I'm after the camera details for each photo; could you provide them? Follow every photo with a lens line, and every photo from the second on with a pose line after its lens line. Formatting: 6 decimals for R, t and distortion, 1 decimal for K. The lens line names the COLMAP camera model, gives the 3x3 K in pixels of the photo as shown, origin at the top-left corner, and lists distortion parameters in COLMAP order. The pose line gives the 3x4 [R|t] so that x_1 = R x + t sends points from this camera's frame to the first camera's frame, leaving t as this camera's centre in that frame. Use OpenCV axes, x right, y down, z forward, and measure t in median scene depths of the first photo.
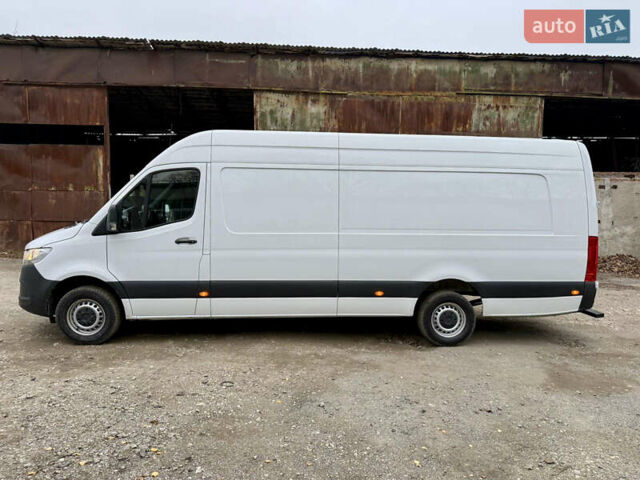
lens RADIAL K [[473.9, 0, 320.2], [0, 473.9, 237.6], [0, 0, 1]] dist [0.034188, -0.023679]
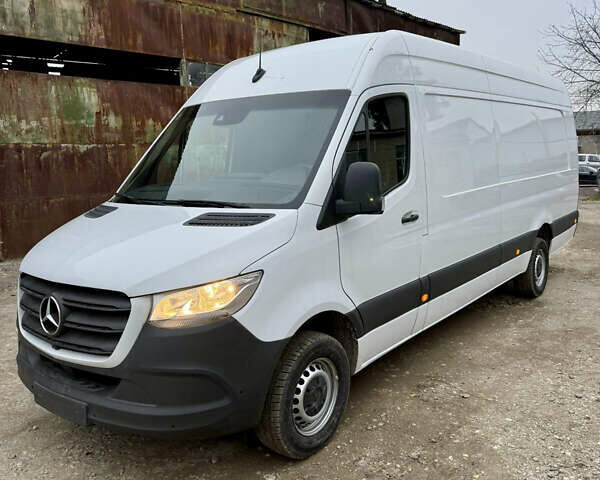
lens RADIAL K [[567.6, 0, 300.6], [0, 567.6, 245.1], [0, 0, 1]] dist [0.044736, 0.000000]
pose [[0.679479, -0.158948, 0.716271, -0.386287], [0.097316, 0.987151, 0.126742, -0.027070], [-0.727212, -0.016414, 0.686216, 0.262198]]
